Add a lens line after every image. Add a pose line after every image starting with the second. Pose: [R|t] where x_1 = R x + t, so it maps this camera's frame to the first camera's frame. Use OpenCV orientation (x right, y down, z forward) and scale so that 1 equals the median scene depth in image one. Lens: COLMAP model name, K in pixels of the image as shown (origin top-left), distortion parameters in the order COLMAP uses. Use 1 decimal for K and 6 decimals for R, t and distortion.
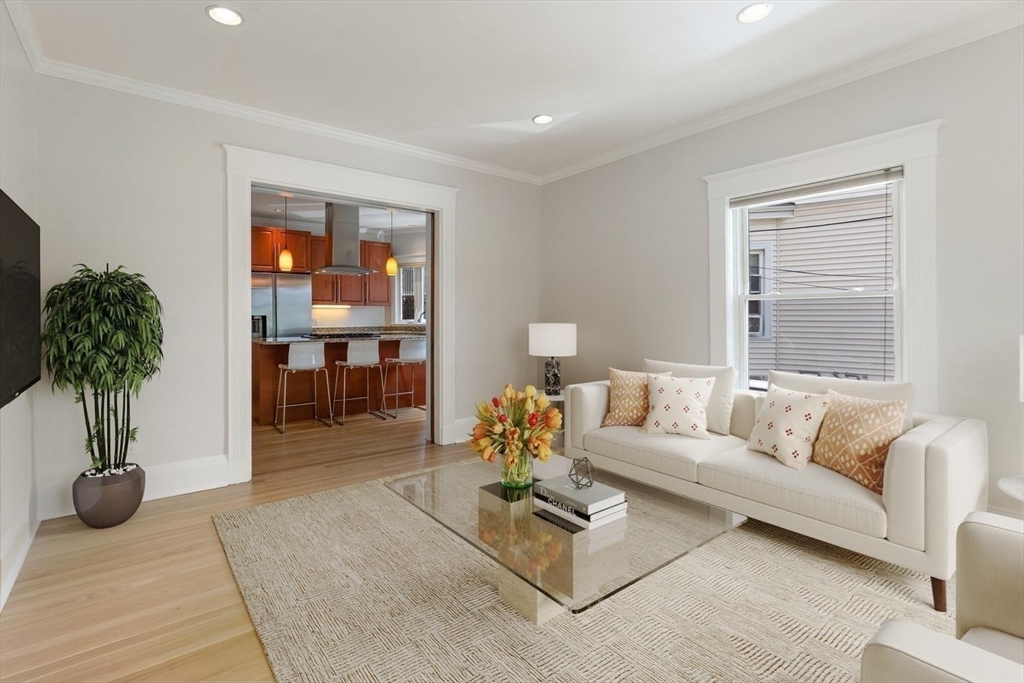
lens RADIAL K [[462.1, 0, 497.1], [0, 462.1, 317.0], [0, 0, 1]] dist [0.012134, -0.002522]
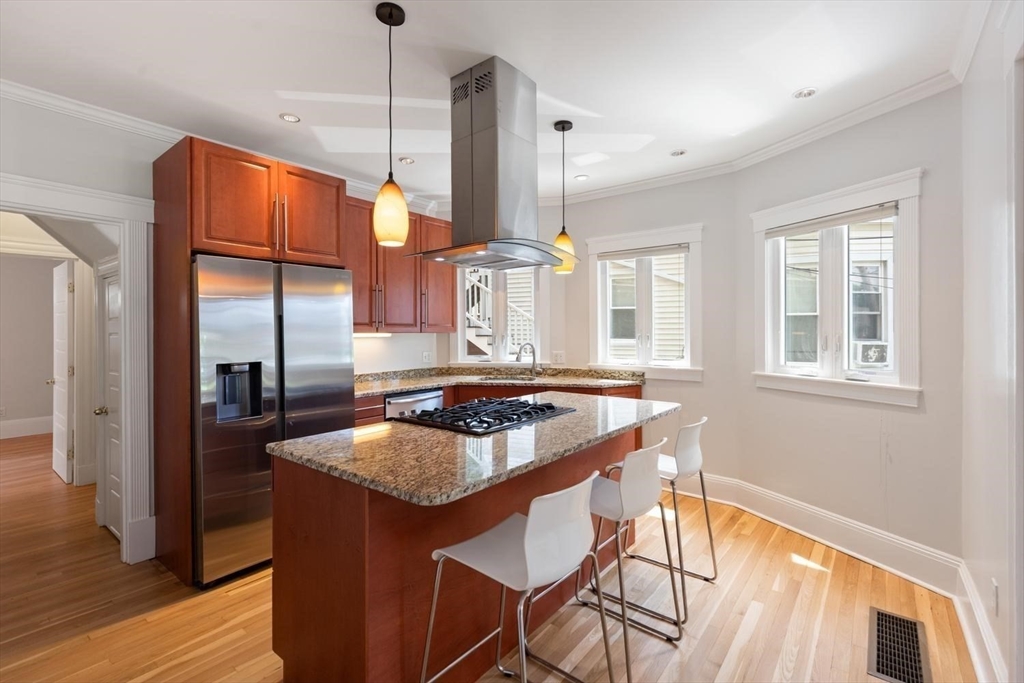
lens RADIAL K [[462.1, 0, 510.7], [0, 462.1, 334.5], [0, 0, 1]] dist [0.012134, -0.002522]
pose [[0.967596, -0.007304, 0.252399, -0.320973], [0.007617, 0.999971, -0.000262, -0.021896], [-0.252390, 0.002176, 0.967623, 0.444819]]
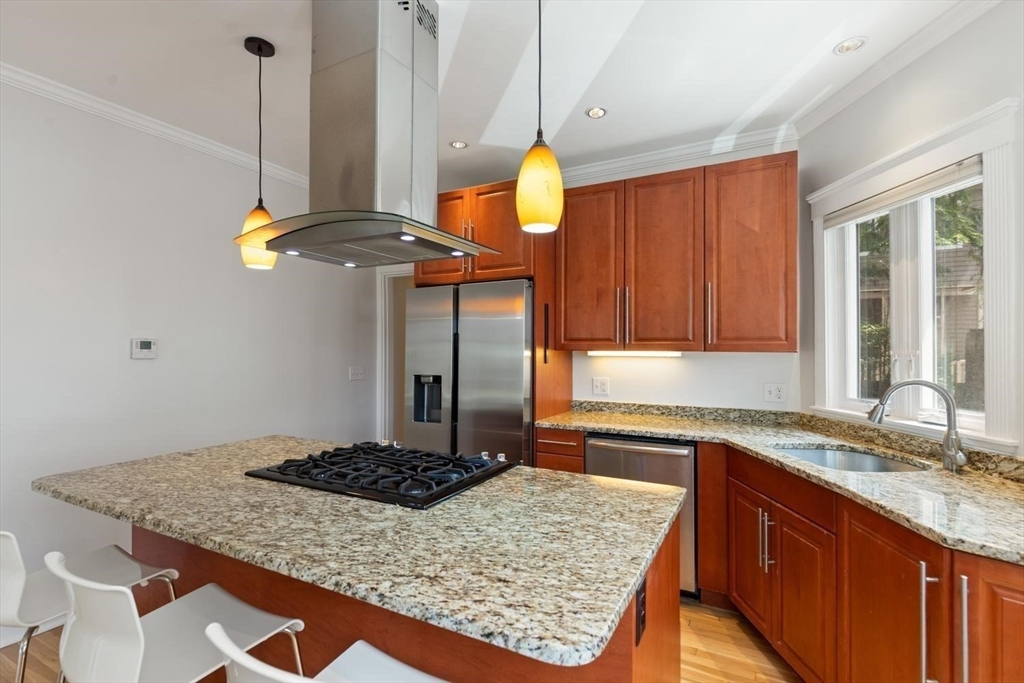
lens RADIAL K [[488.4, 0, 508.4], [0, 488.4, 344.9], [0, 0, 1]] dist [0.007410, 0.000413]
pose [[0.417380, -0.005341, -0.908716, -0.012957], [-0.006630, 0.999938, -0.008922, -0.025556], [0.908708, 0.009749, 0.417319, 0.712908]]
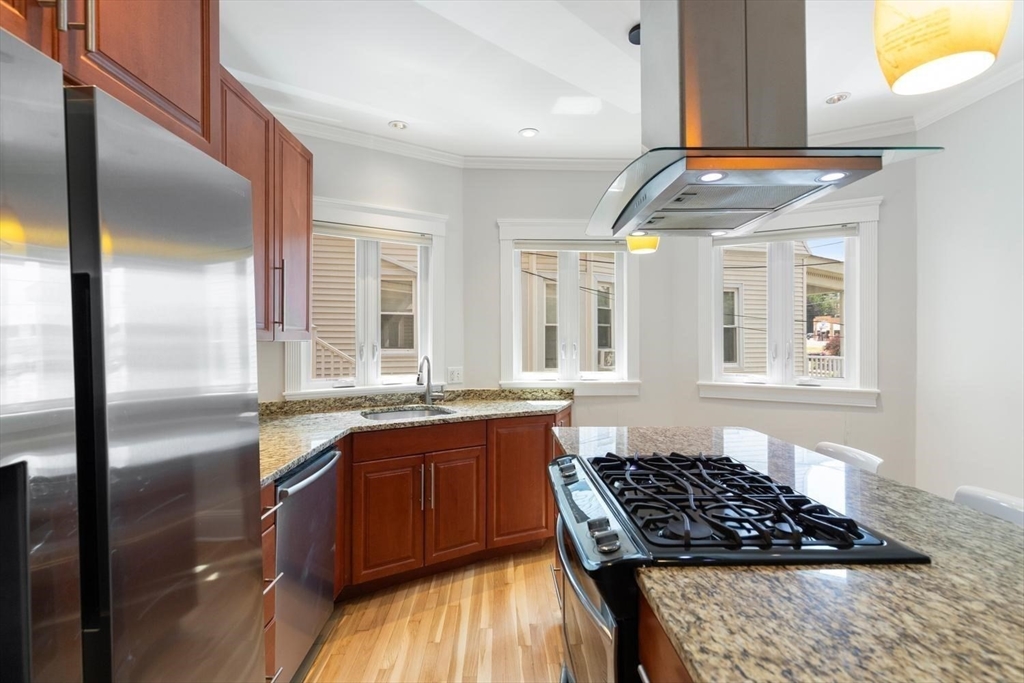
lens RADIAL K [[462.1, 0, 511.2], [0, 462.1, 337.5], [0, 0, 1]] dist [0.012134, -0.002522]
pose [[0.578298, 0.000233, 0.815826, -0.434631], [0.008324, 0.999946, -0.006185, -0.024250], [-0.815783, 0.010368, 0.578265, 0.714965]]
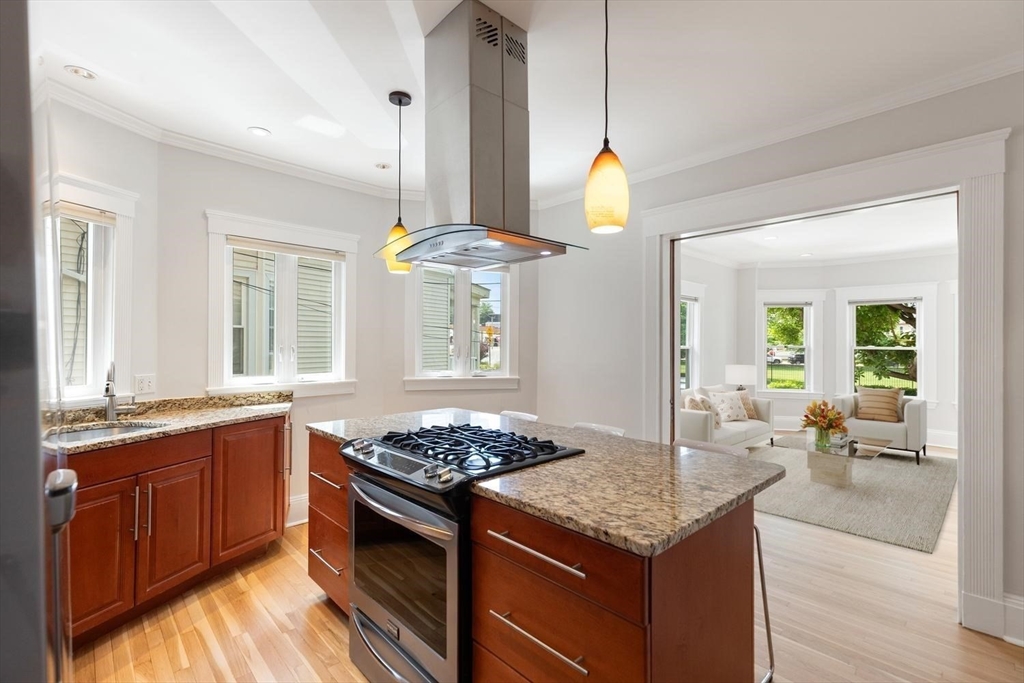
lens RADIAL K [[462.1, 0, 511.2], [0, 462.1, 340.8], [0, 0, 1]] dist [0.012134, -0.002522]
pose [[-0.112076, 0.003251, 0.993694, -0.510533], [0.003358, 0.999990, -0.002893, -0.024060], [-0.993694, 0.003013, -0.112086, 0.762160]]
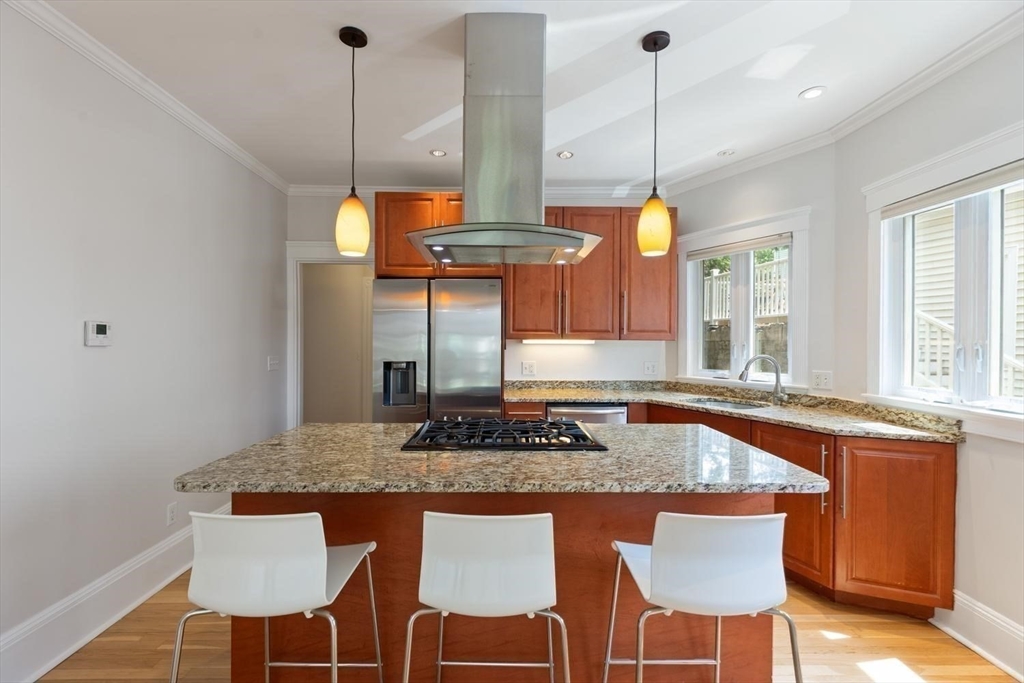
lens RADIAL K [[462.1, 0, 513.9], [0, 462.1, 342.7], [0, 0, 1]] dist [0.012134, -0.002522]
pose [[0.809688, 0.006375, -0.586826, -0.090098], [-0.008499, 0.999964, -0.000864, -0.020674], [0.586799, 0.005687, 0.809713, 0.540754]]
